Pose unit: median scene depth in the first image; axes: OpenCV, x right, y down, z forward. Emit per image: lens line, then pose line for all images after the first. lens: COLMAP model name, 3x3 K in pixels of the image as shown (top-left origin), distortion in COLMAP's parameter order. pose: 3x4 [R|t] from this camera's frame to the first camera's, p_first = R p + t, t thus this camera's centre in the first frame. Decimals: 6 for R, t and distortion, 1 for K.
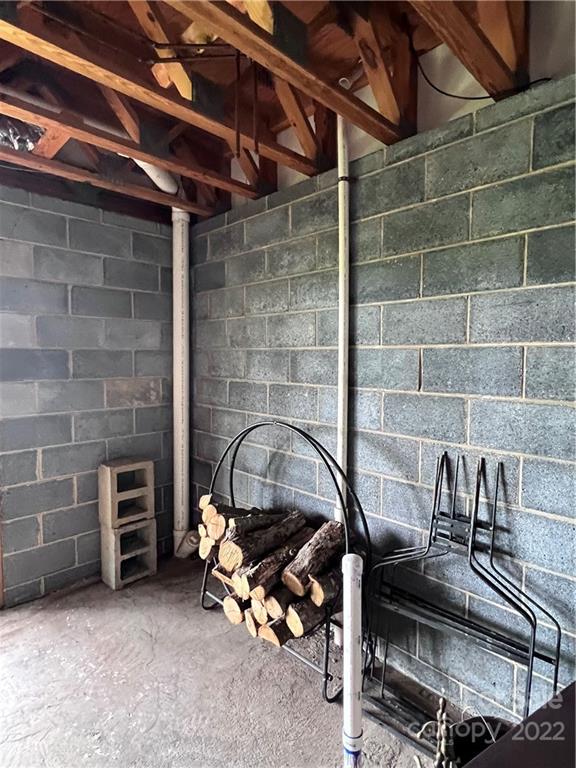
lens RADIAL K [[417.8, 0, 288.9], [0, 417.8, 379.5], [0, 0, 1]] dist [0.000884, 0.000129]
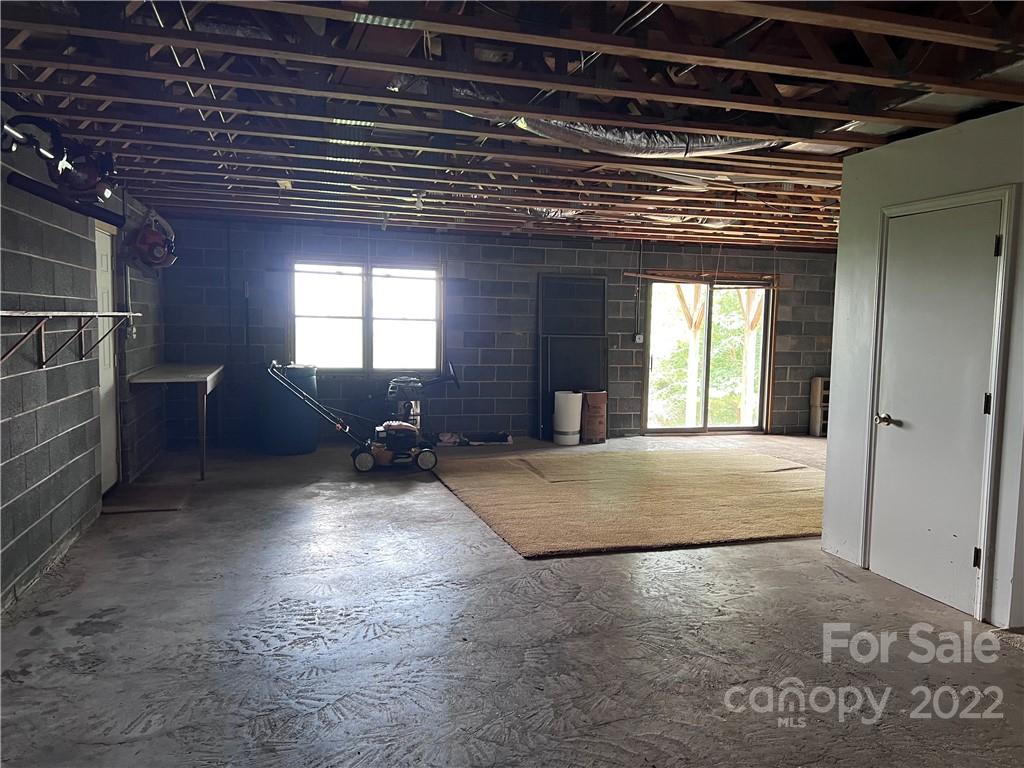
lens RADIAL K [[767.4, 0, 513.1], [0, 767.4, 385.6], [0, 0, 1]] dist [0.042169, -0.007963]
pose [[0.873772, 0.054026, -0.483327, 0.129499], [-0.043737, 0.998513, 0.032544, 0.239683], [0.484366, -0.007297, 0.874835, -4.007705]]
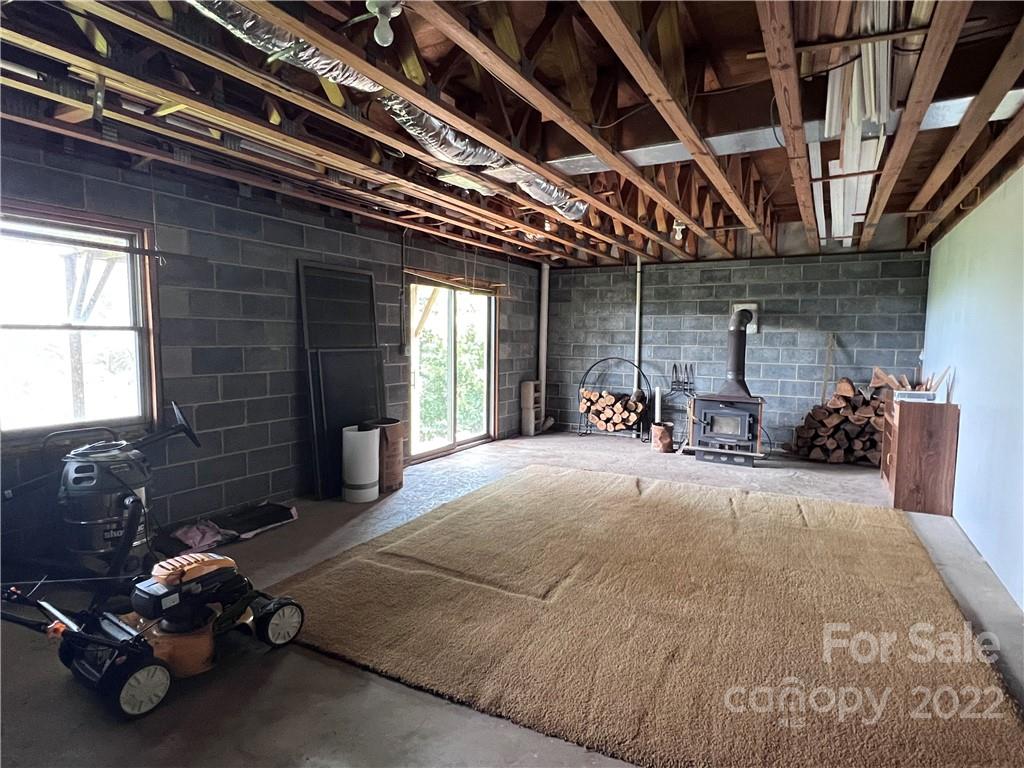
lens RADIAL K [[567.0, 0, 513.4], [0, 567.0, 379.3], [0, 0, 1]] dist [-0.001029, -0.000421]
pose [[0.960730, -0.013438, 0.277159, -1.738667], [0.007260, 0.999702, 0.023304, 0.156458], [-0.277390, -0.020377, 0.960541, -2.446629]]
